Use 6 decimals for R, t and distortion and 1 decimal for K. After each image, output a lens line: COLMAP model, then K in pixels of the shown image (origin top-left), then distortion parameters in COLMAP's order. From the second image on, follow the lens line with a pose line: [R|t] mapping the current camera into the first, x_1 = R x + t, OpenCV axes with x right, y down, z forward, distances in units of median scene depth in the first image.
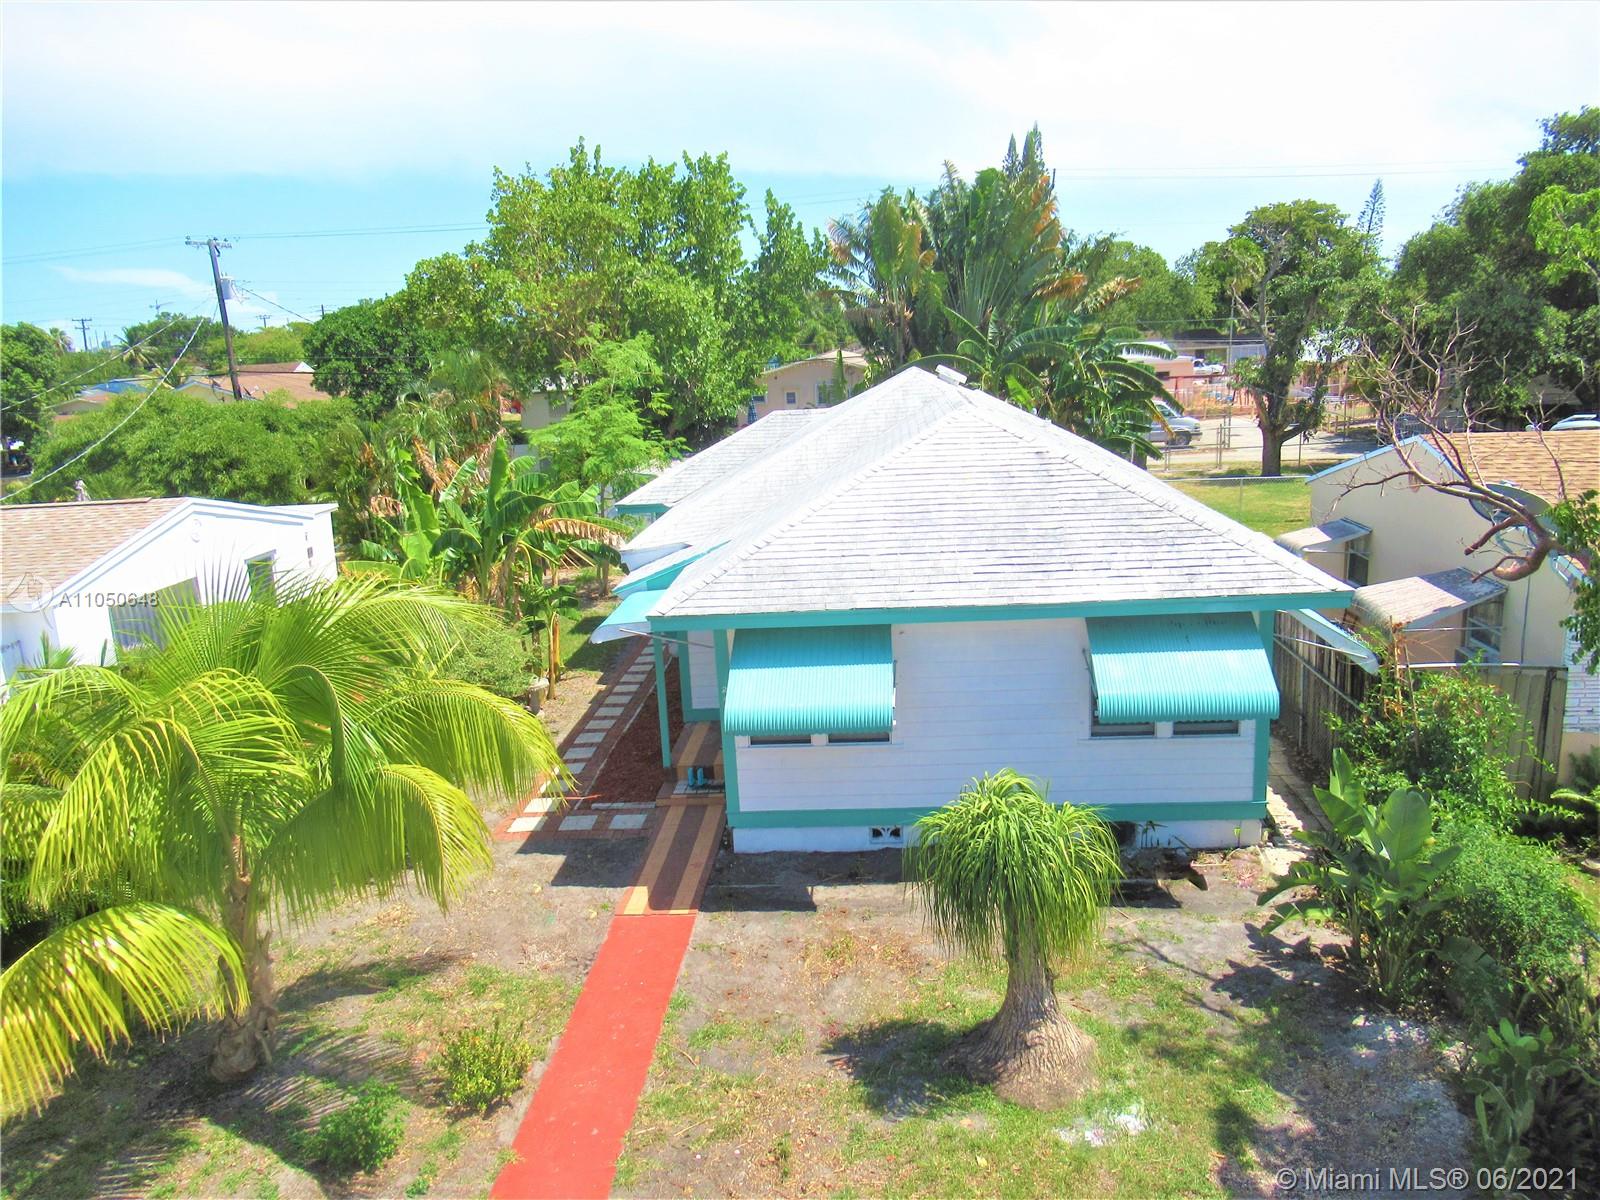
lens RADIAL K [[1192.3, 0, 800.0], [0, 1192.3, 600.0], [0, 0, 1]] dist [-0.025851, 0.034923]
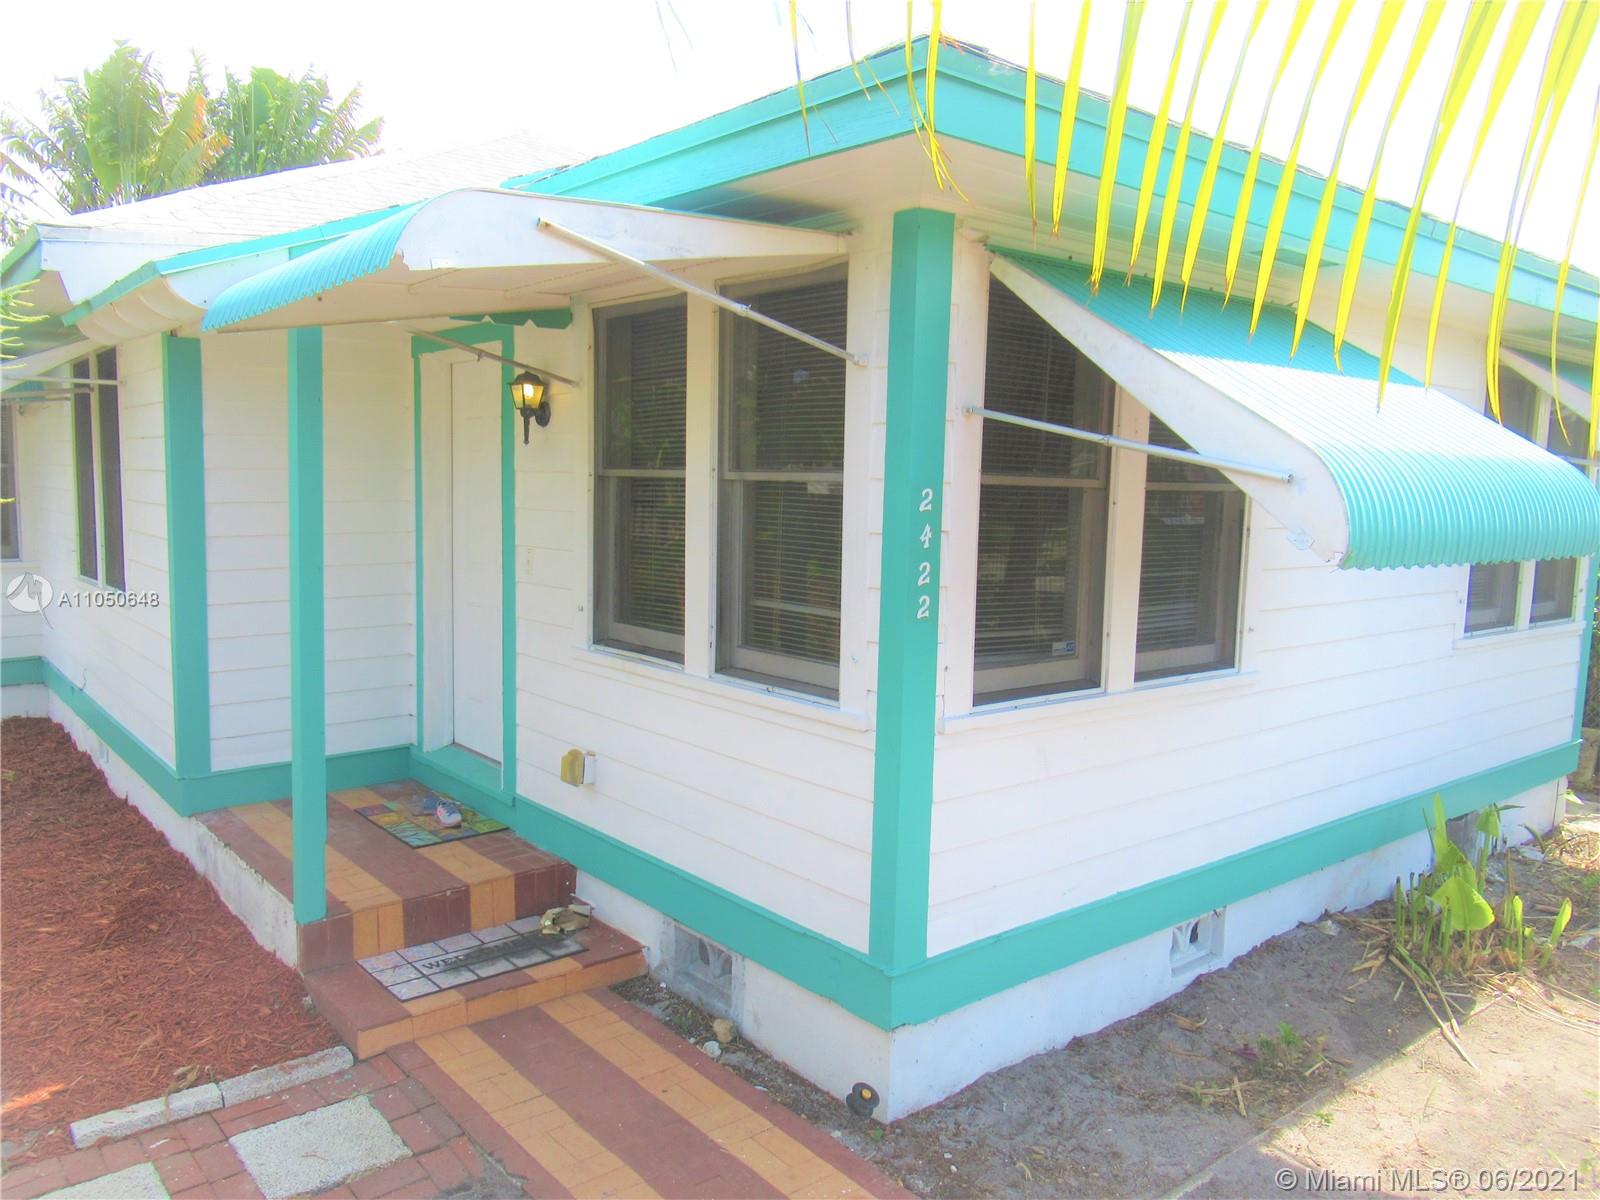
lens RADIAL K [[1183.7, 0, 800.8], [0, 1183.7, 606.7], [0, 0, 1]] dist [-0.019657, 0.009770]
pose [[0.716967, -0.002921, 0.697101, -0.178719], [0.098510, 0.990381, -0.097167, 0.083054], [-0.690112, 0.138337, 0.710358, 0.560149]]
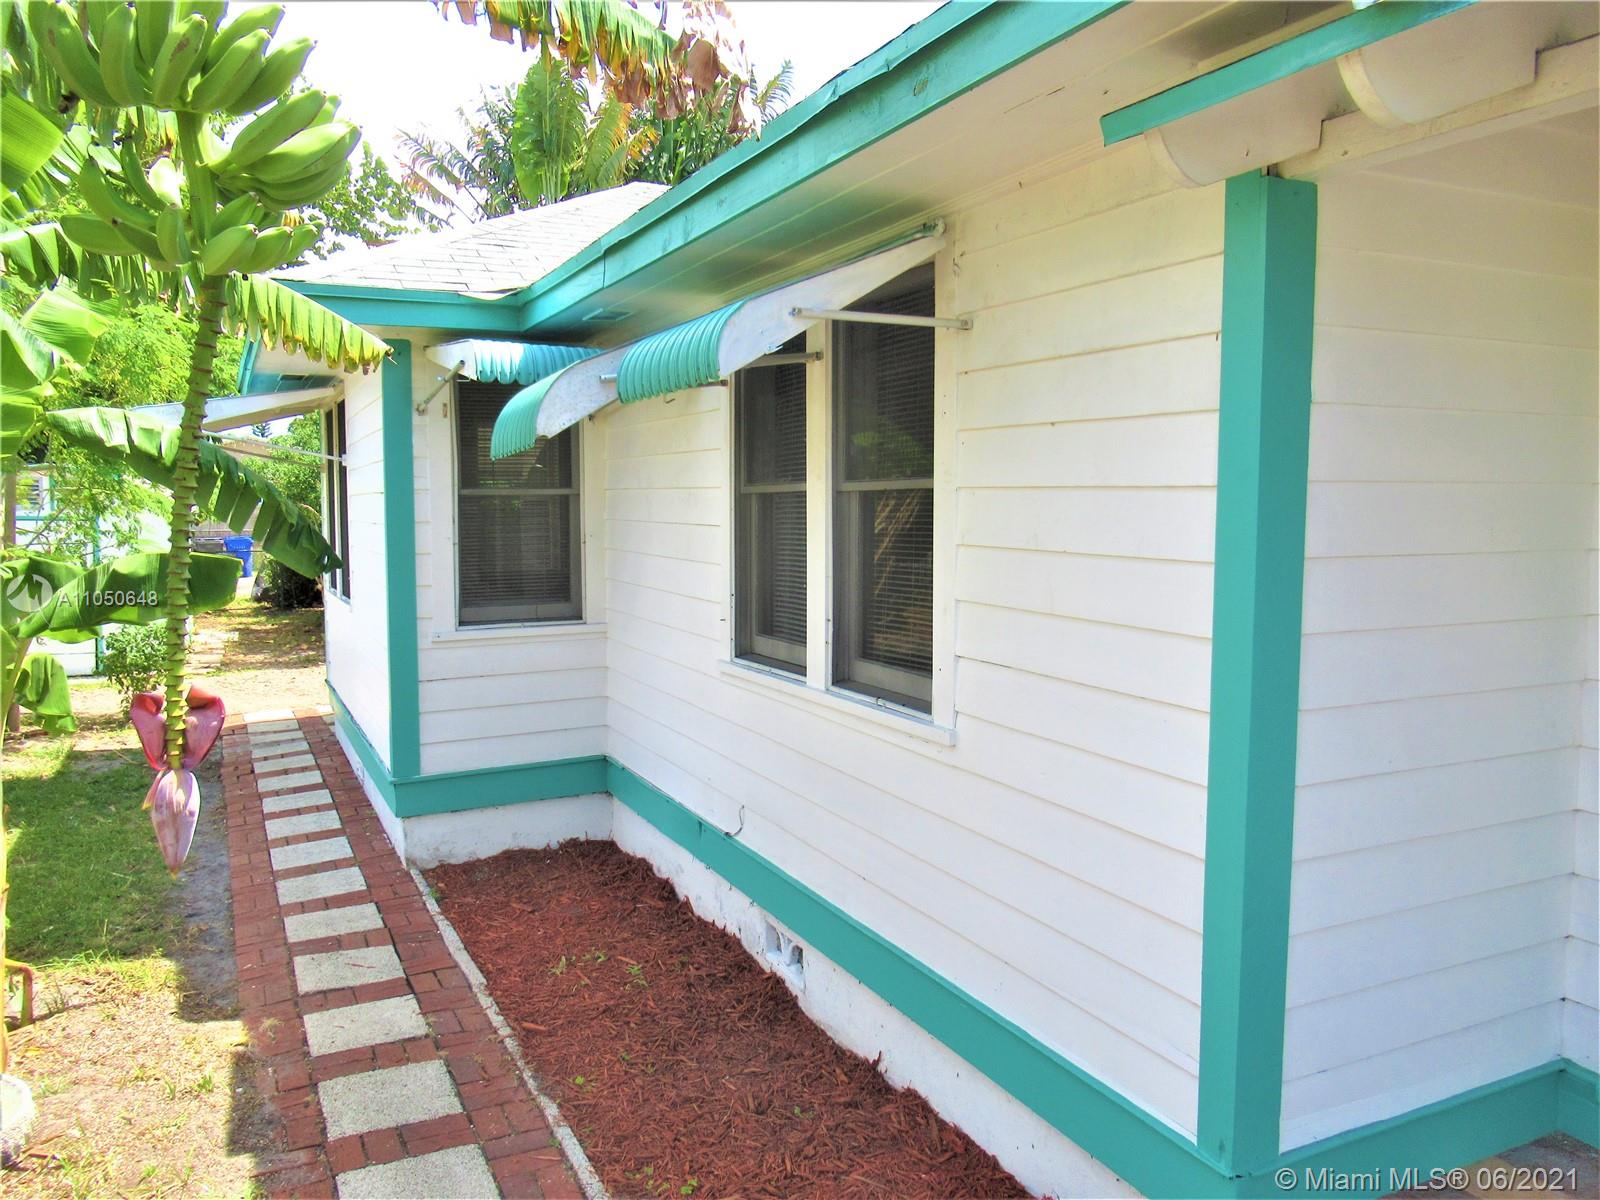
lens RADIAL K [[1183.7, 0, 800.8], [0, 1183.7, 606.7], [0, 0, 1]] dist [-0.019657, 0.009770]
pose [[0.858833, 0.011805, 0.512120, -0.195343], [0.068018, 0.988254, -0.136847, 0.034117], [-0.507720, 0.152362, 0.847942, 0.785362]]
